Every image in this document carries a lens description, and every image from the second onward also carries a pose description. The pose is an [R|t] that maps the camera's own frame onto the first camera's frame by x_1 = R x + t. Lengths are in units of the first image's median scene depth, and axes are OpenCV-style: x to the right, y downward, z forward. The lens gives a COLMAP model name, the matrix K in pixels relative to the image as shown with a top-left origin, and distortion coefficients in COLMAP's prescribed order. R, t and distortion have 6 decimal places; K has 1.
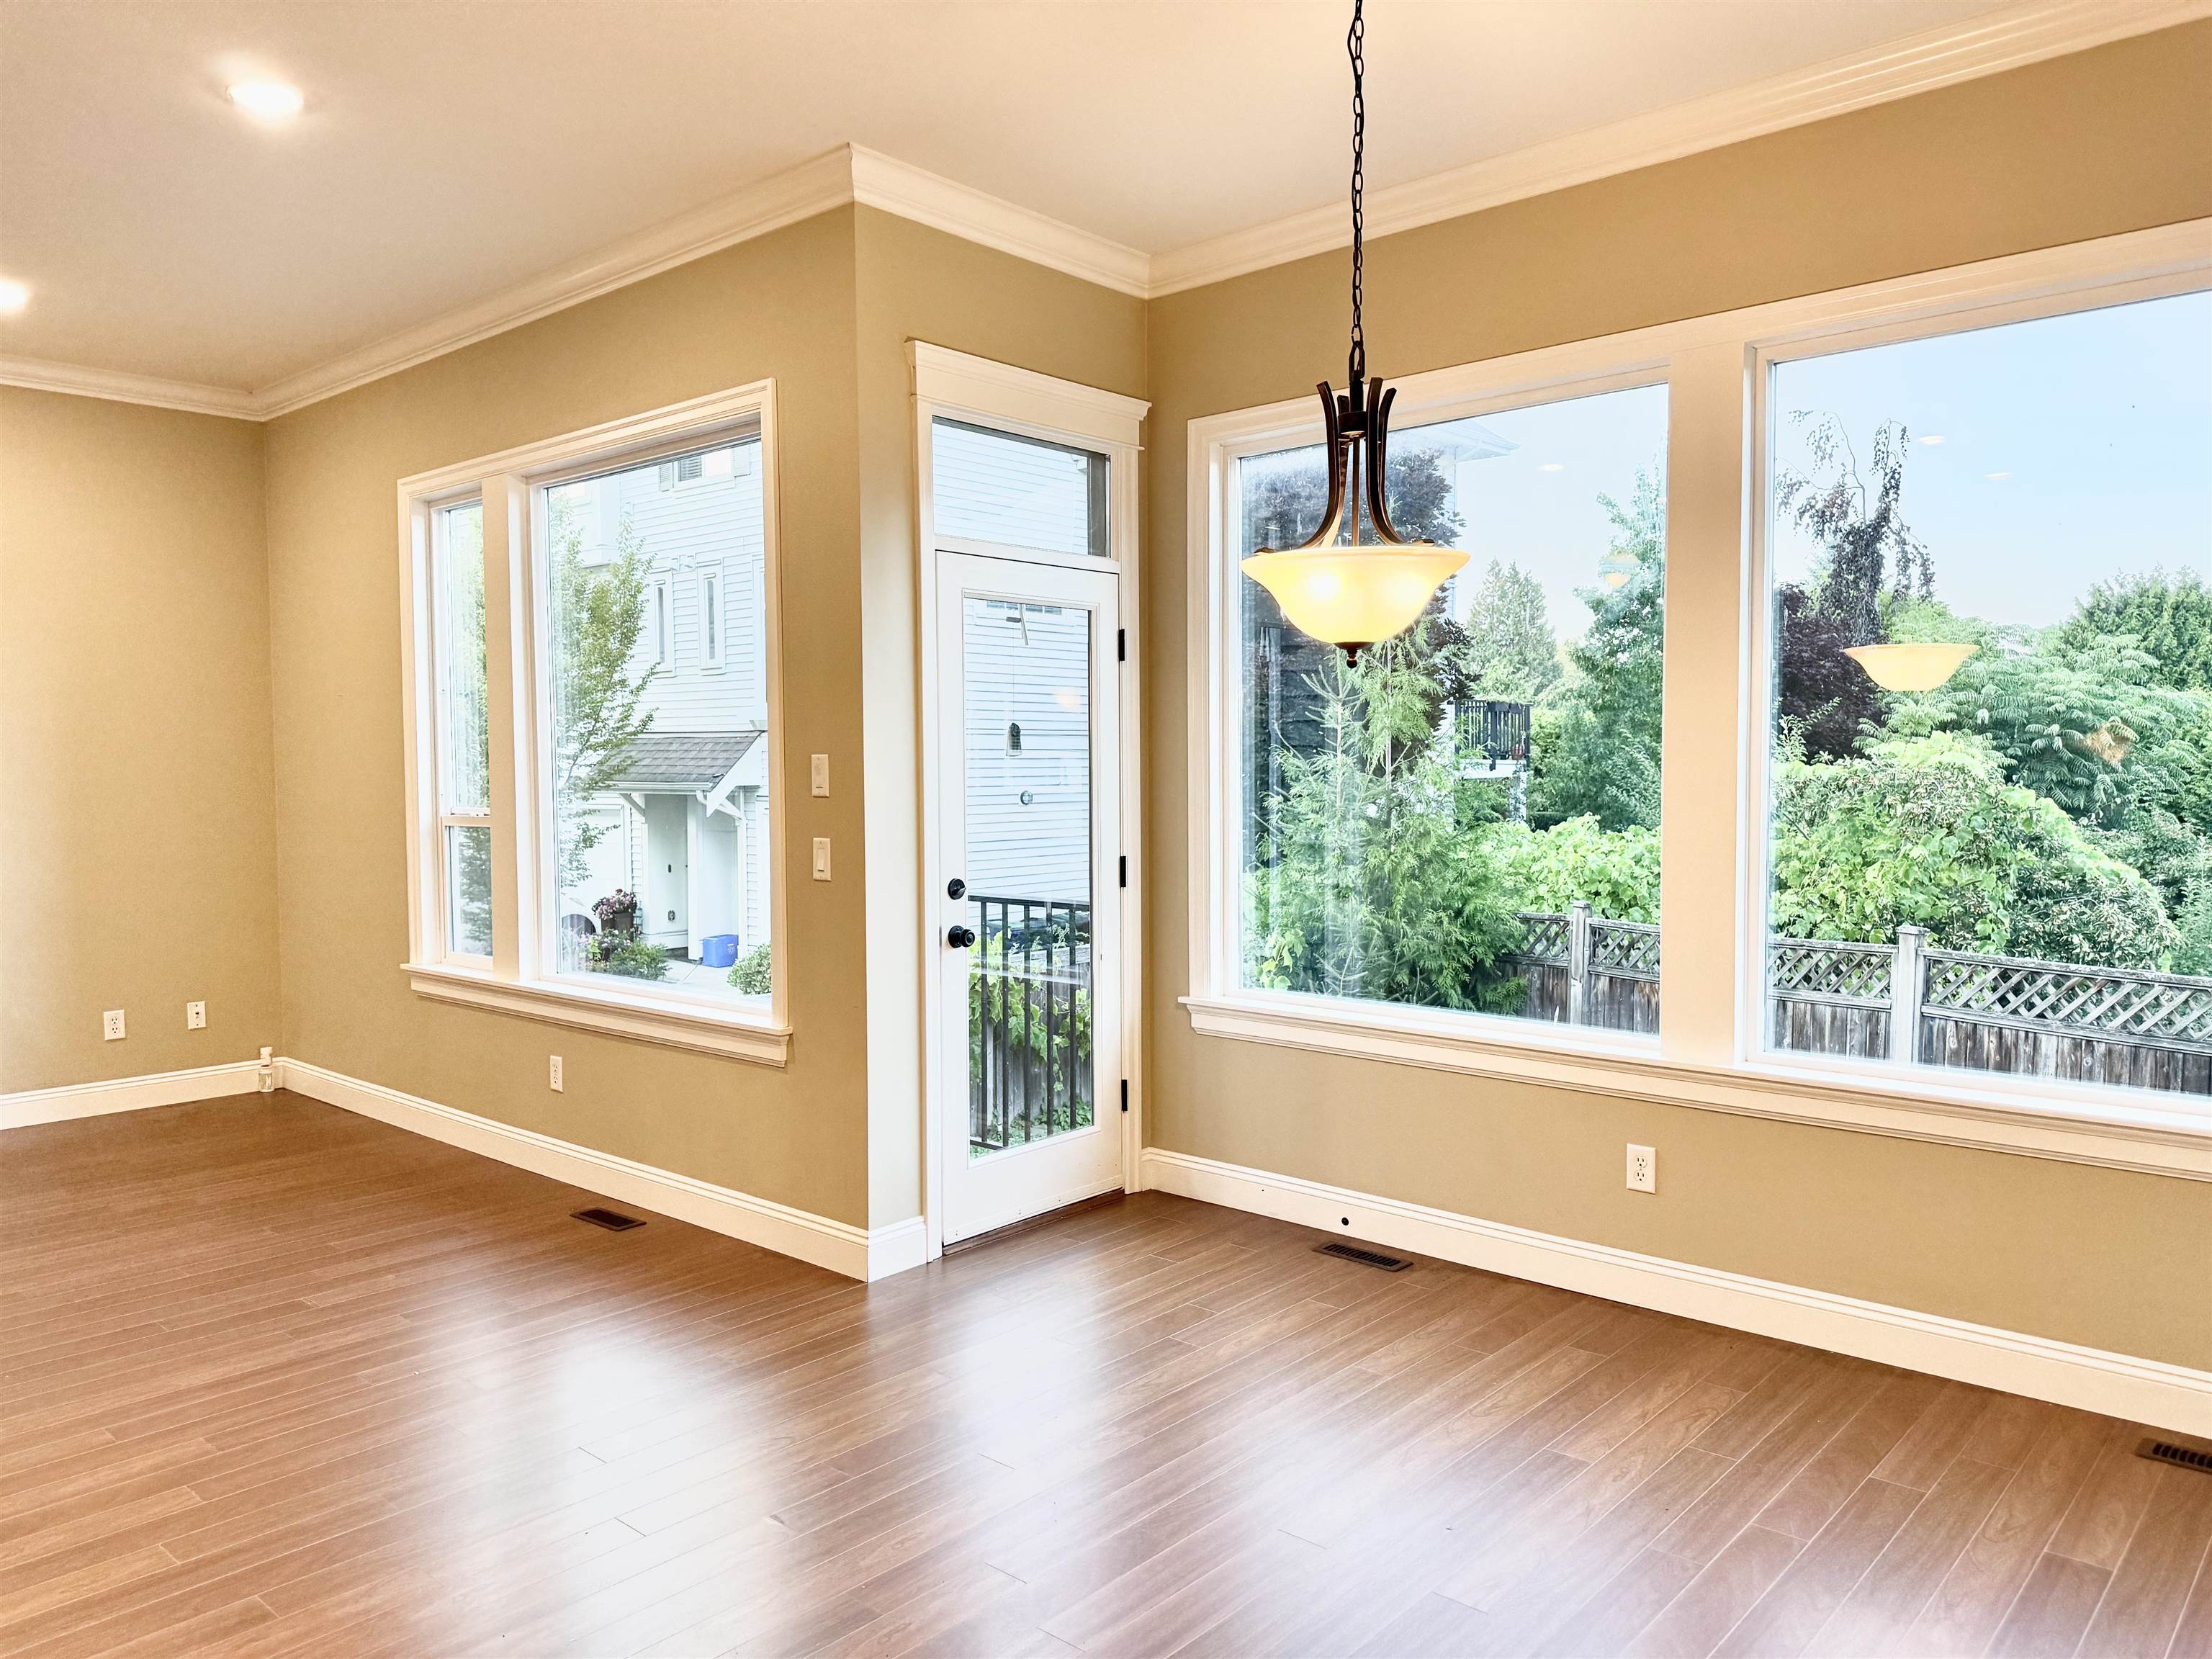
lens RADIAL K [[1548.6, 0, 1084.8], [0, 1548.6, 845.5], [0, 0, 1]] dist [0.069413, -0.091763]
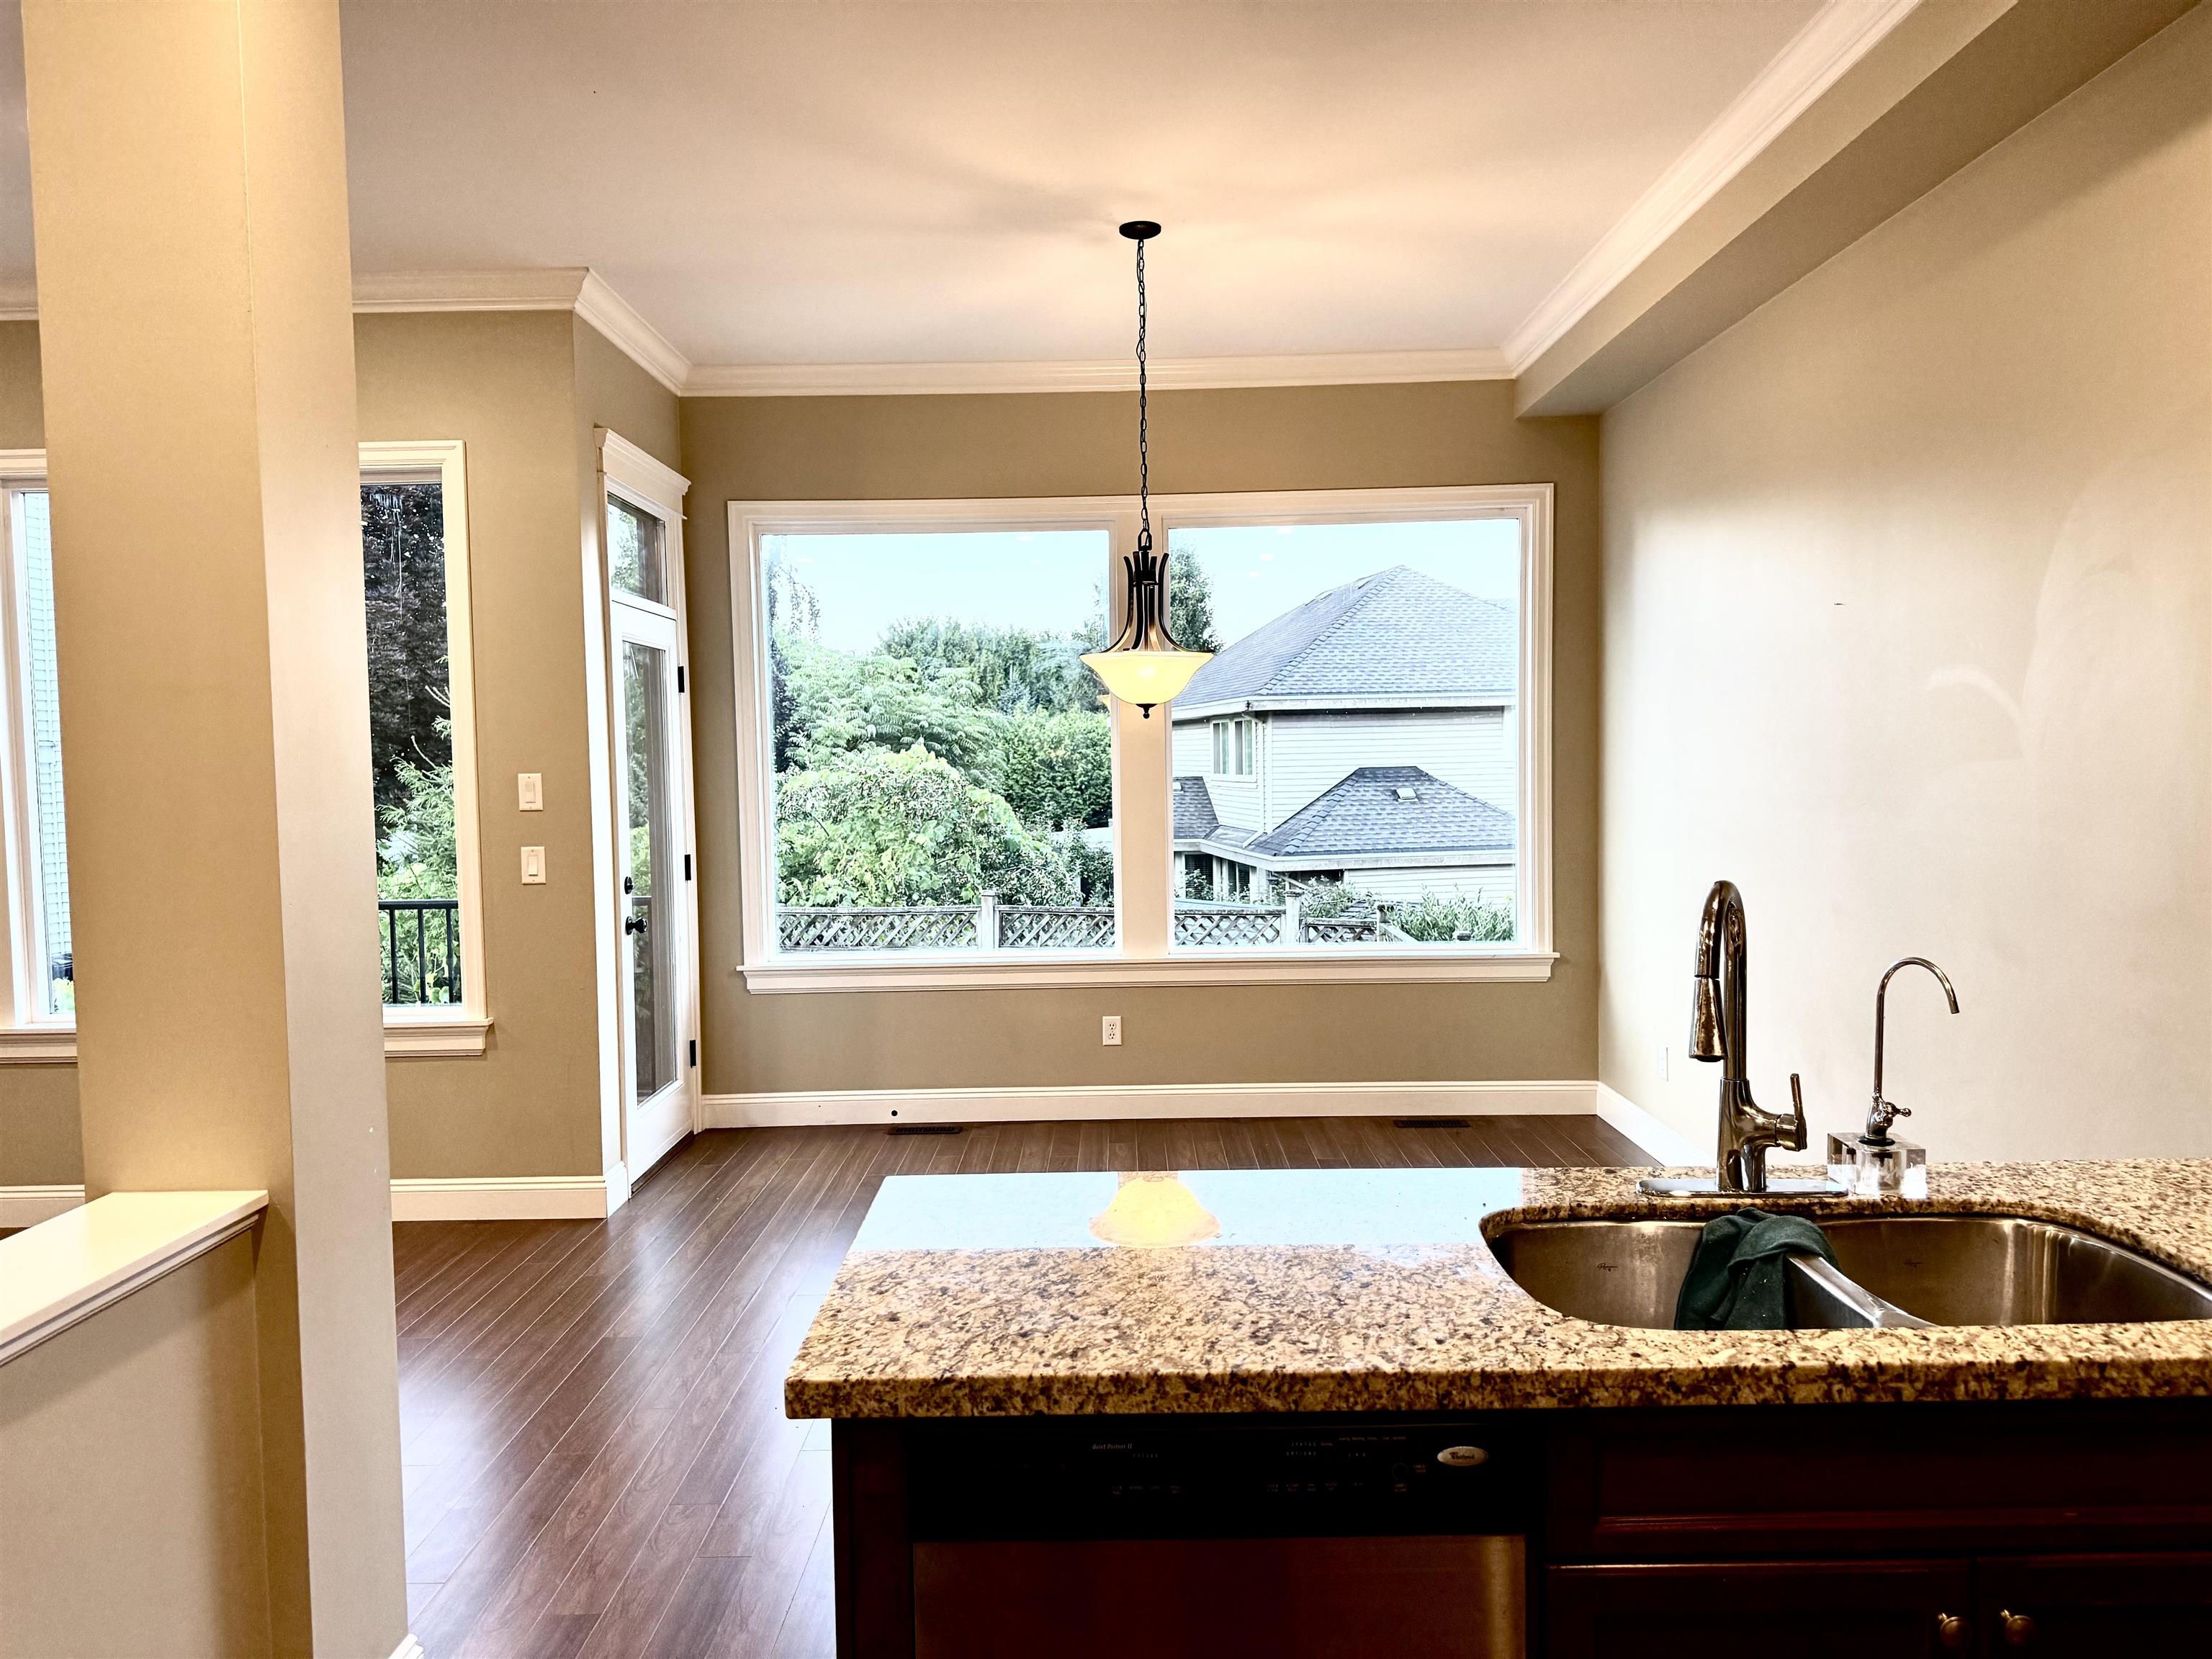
lens RADIAL K [[1546.8, 0, 1102.0], [0, 1546.8, 833.9], [0, 0, 1]] dist [0.154942, -0.289109]
pose [[0.745491, -0.040962, 0.665255, -0.409129], [0.049681, 0.998748, 0.005823, 0.000026], [-0.664661, 0.028710, 0.746593, -0.094969]]
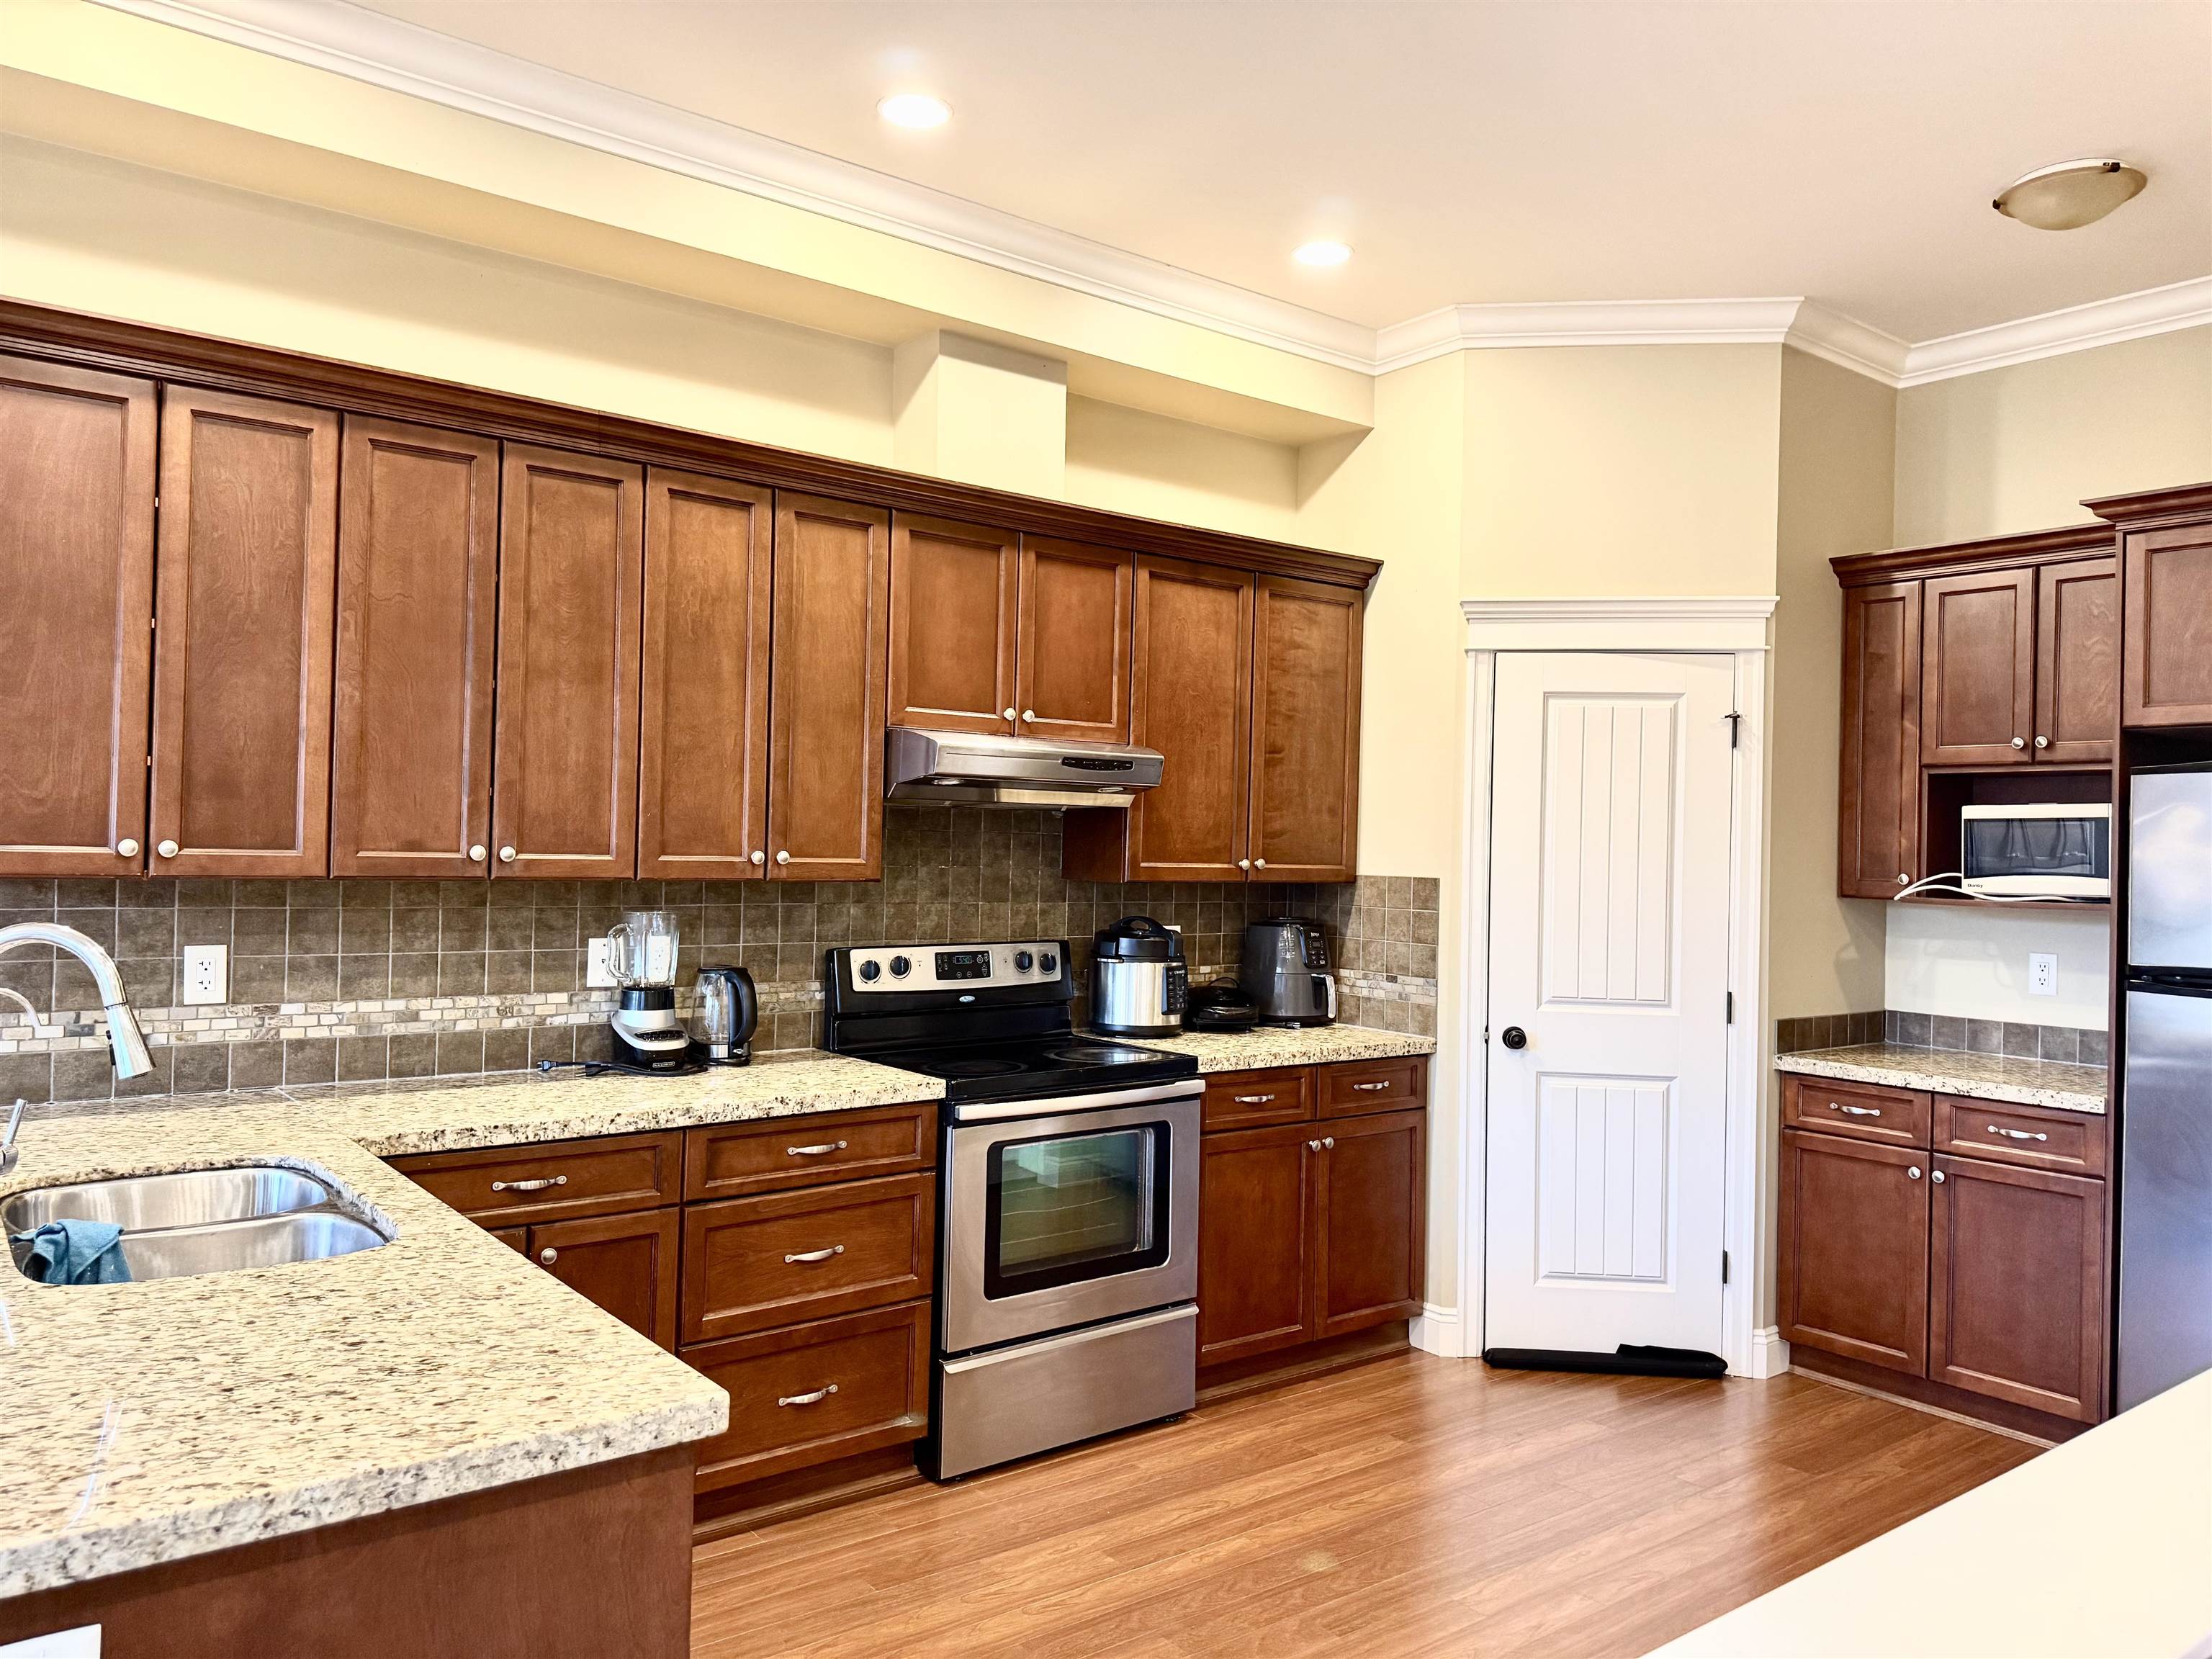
lens RADIAL K [[1548.0, 0, 1109.6], [0, 1548.0, 833.8], [0, 0, 1]] dist [0.073427, -0.094937]
pose [[-0.984488, -0.012128, 0.175033, -0.391955], [-0.004422, 0.999006, 0.044348, -0.015875], [-0.175397, 0.042886, -0.983563, 0.307745]]
